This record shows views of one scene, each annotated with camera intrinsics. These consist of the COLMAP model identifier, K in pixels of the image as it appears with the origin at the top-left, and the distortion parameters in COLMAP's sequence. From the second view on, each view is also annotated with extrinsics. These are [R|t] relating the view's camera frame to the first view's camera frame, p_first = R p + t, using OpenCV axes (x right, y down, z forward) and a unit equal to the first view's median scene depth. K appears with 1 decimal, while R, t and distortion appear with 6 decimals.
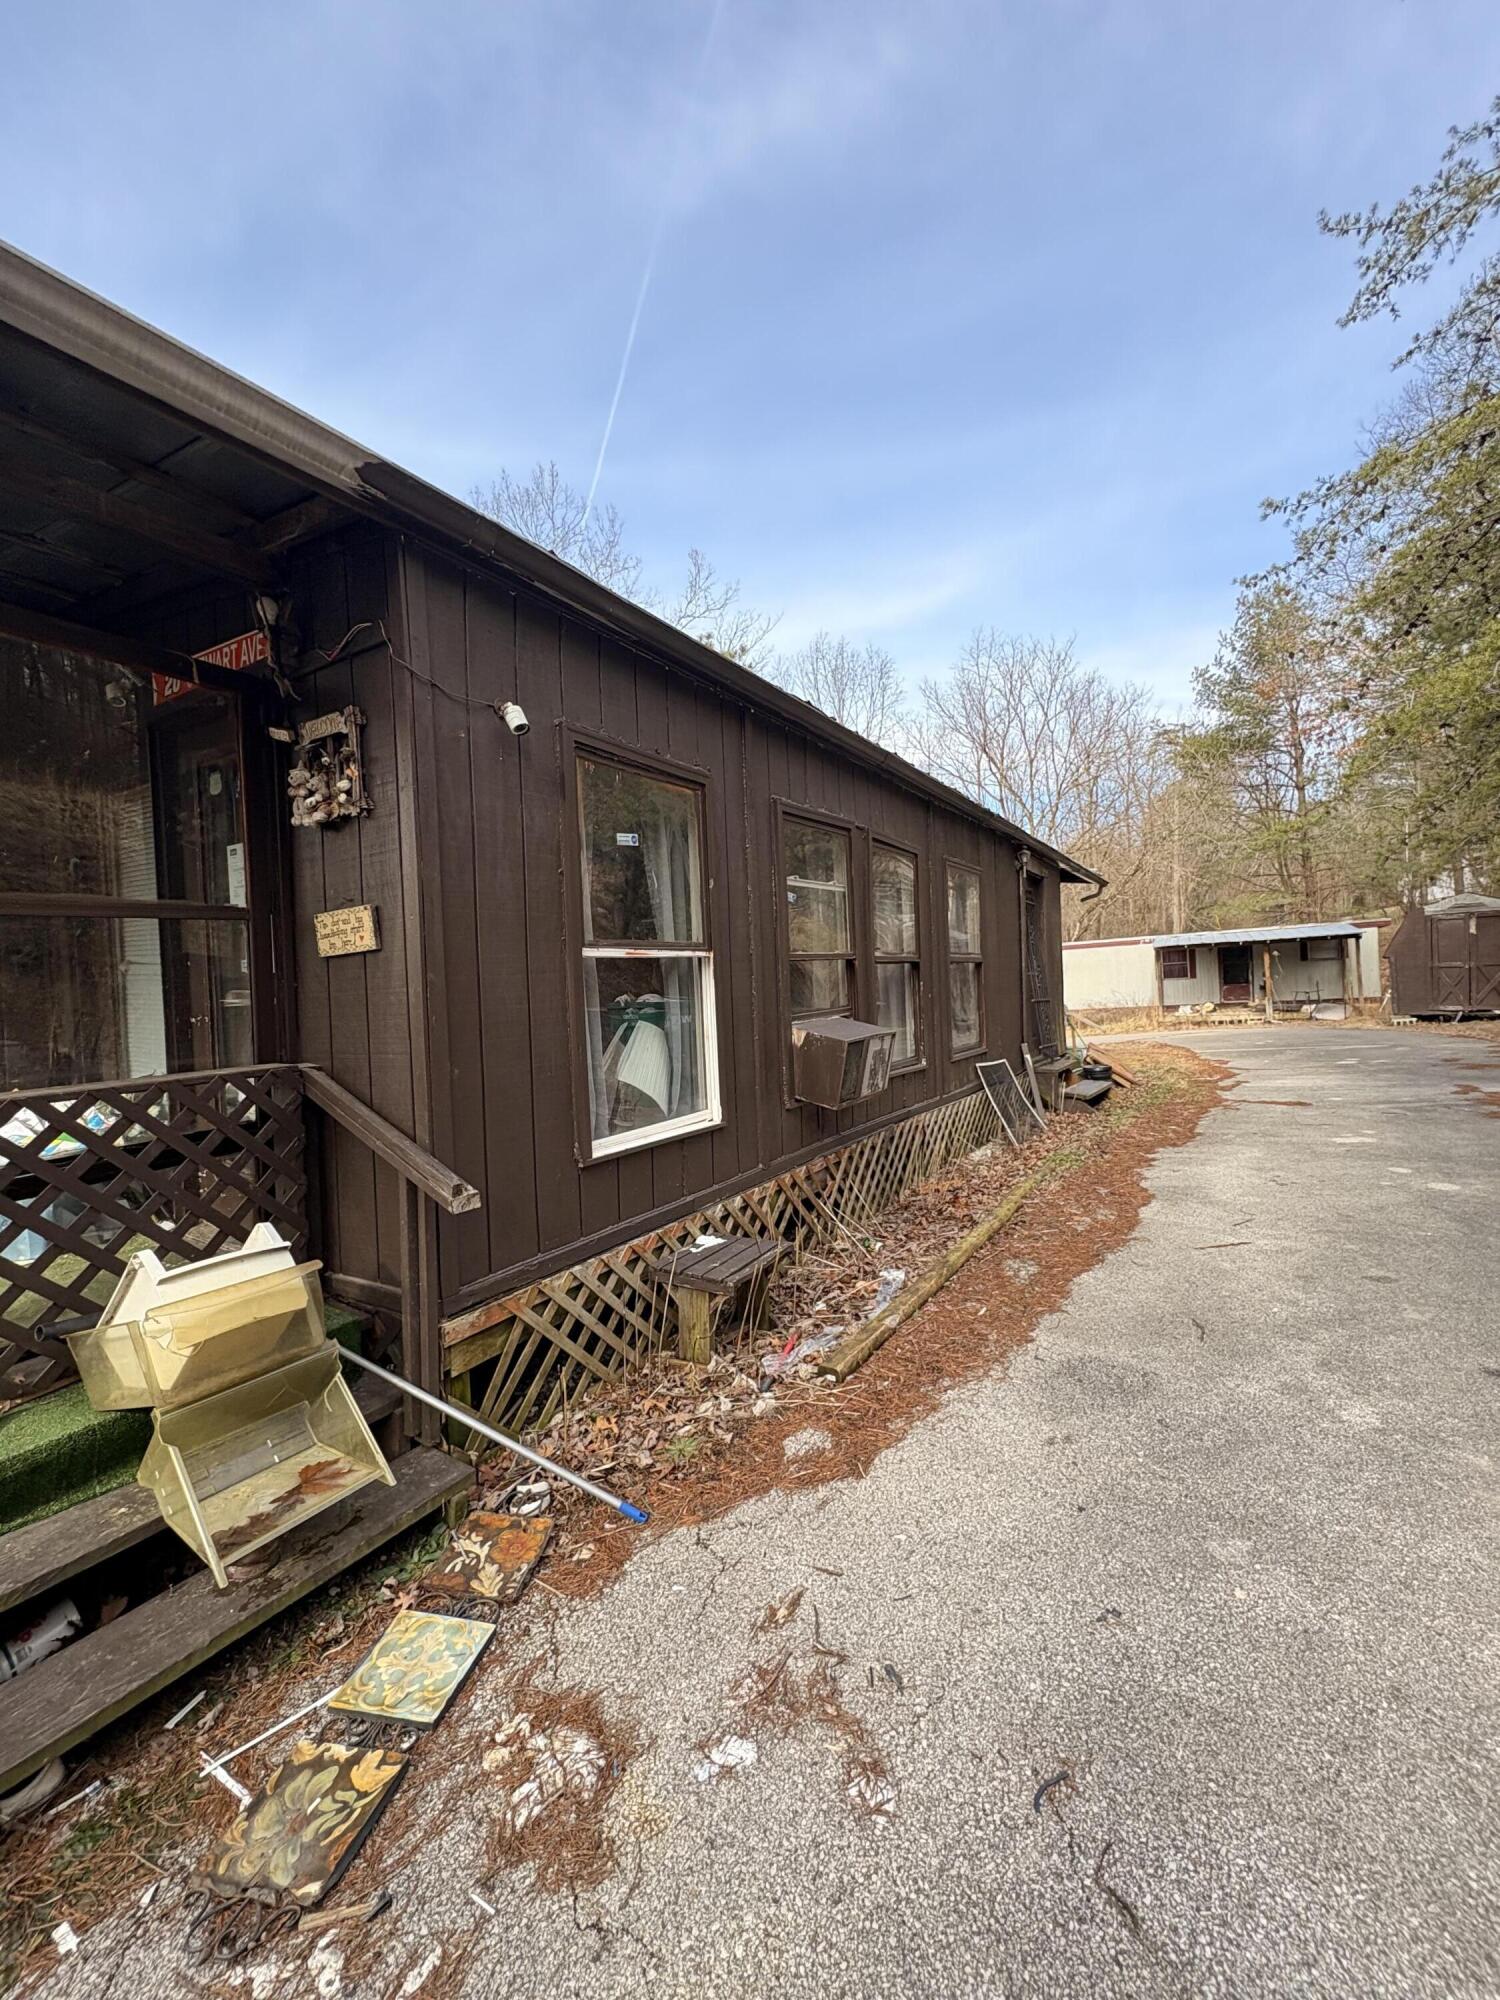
lens RADIAL K [[792.3, 0, 750.8], [0, 792.3, 999.5], [0, 0, 1]] dist [0.000003, -0.000371]
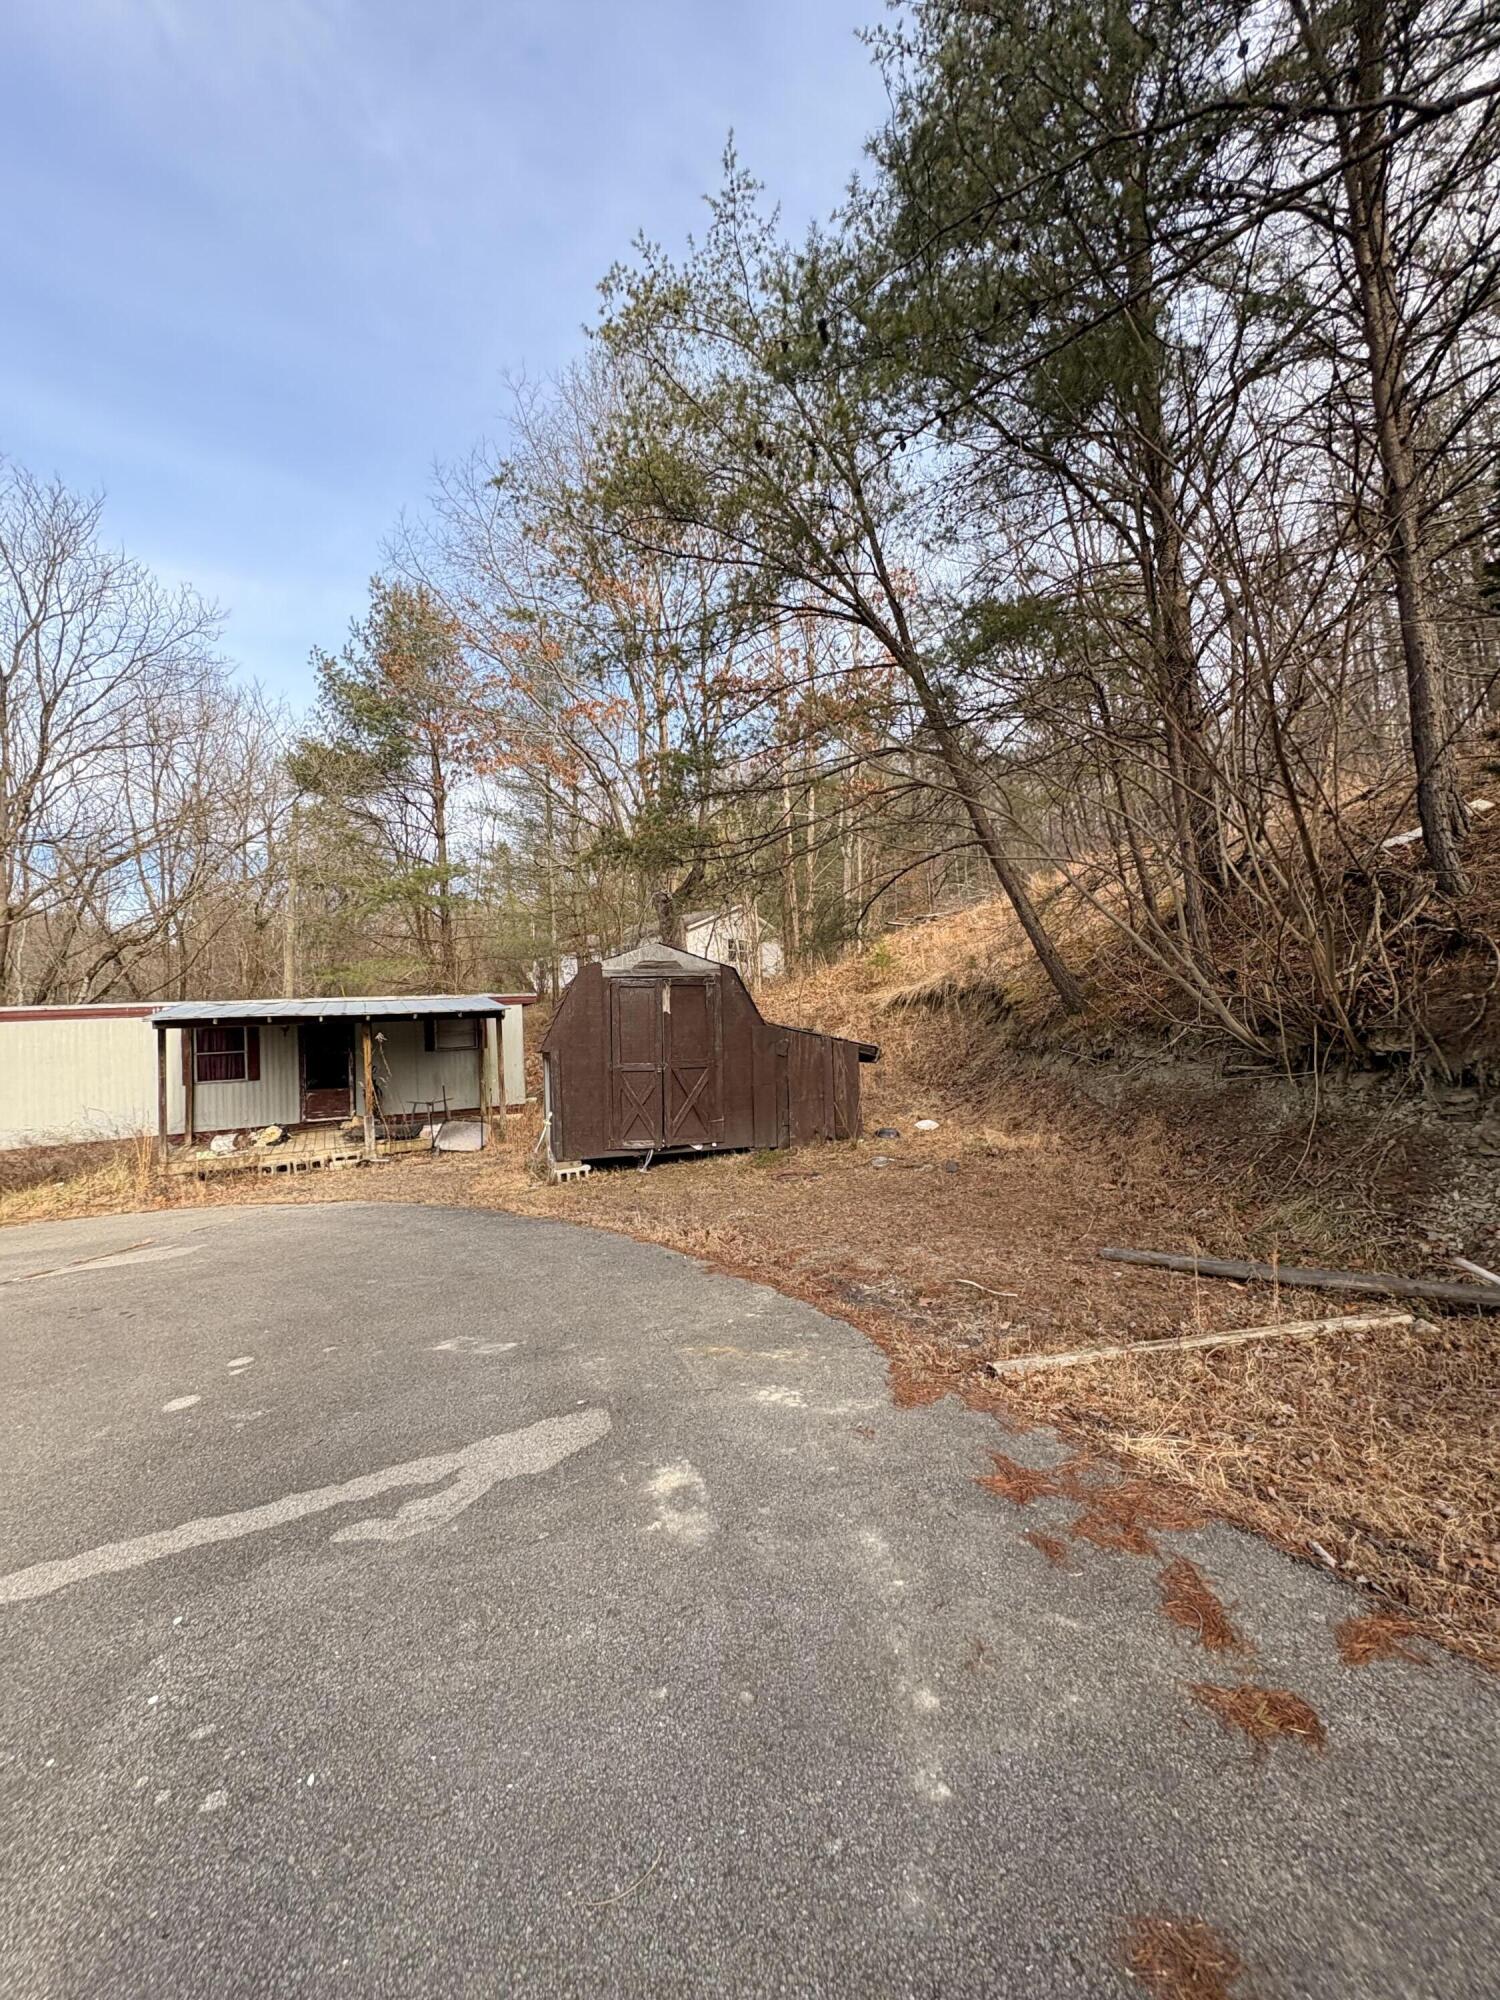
lens RADIAL K [[792.3, 0, 750.8], [0, 792.3, 999.5], [0, 0, 1]] dist [0.000003, -0.000371]
pose [[0.570375, 0.061583, 0.819072, 0.328692], [0.022550, 0.995636, -0.090561, -0.027215], [-0.821075, 0.070124, 0.566497, 0.432632]]
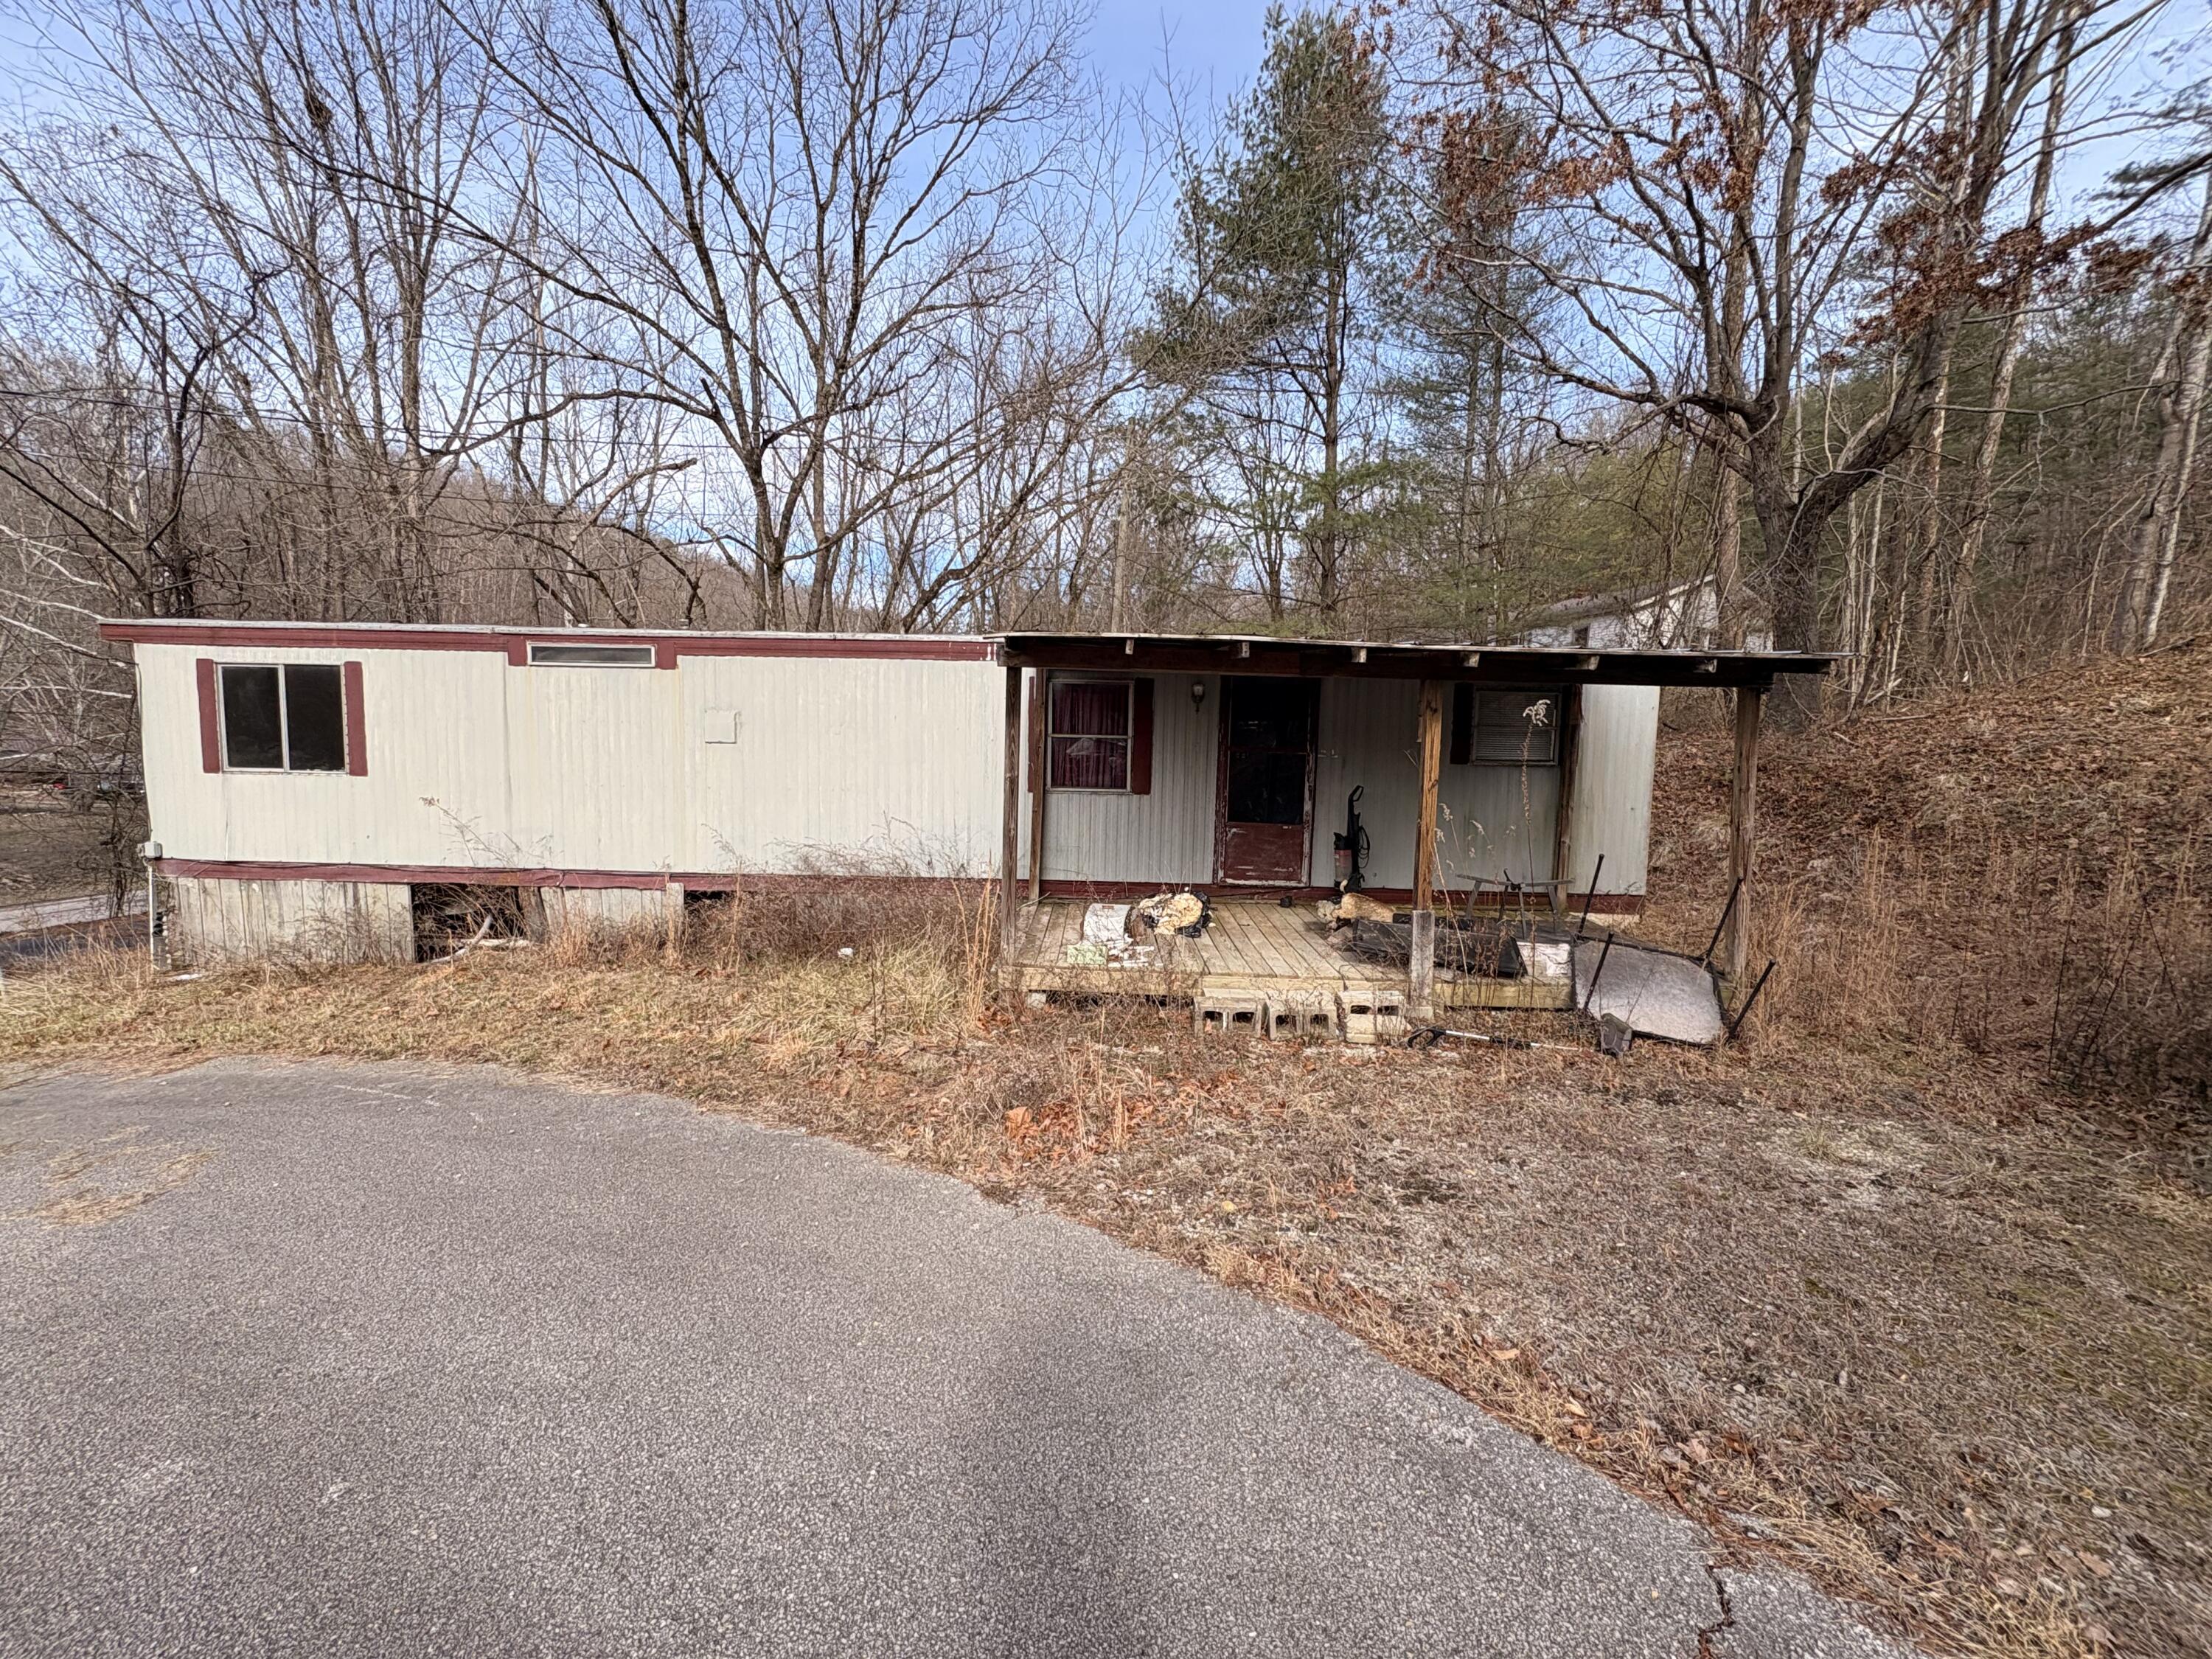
lens RADIAL K [[876.2, 0, 1101.8], [0, 876.2, 842.7], [0, 0, 1]] dist [0.000003, -0.000371]
pose [[0.886387, 0.033201, 0.461753, 0.437741], [-0.069231, 0.995715, 0.061302, -0.030176], [-0.457739, -0.086305, 0.884888, 0.790165]]
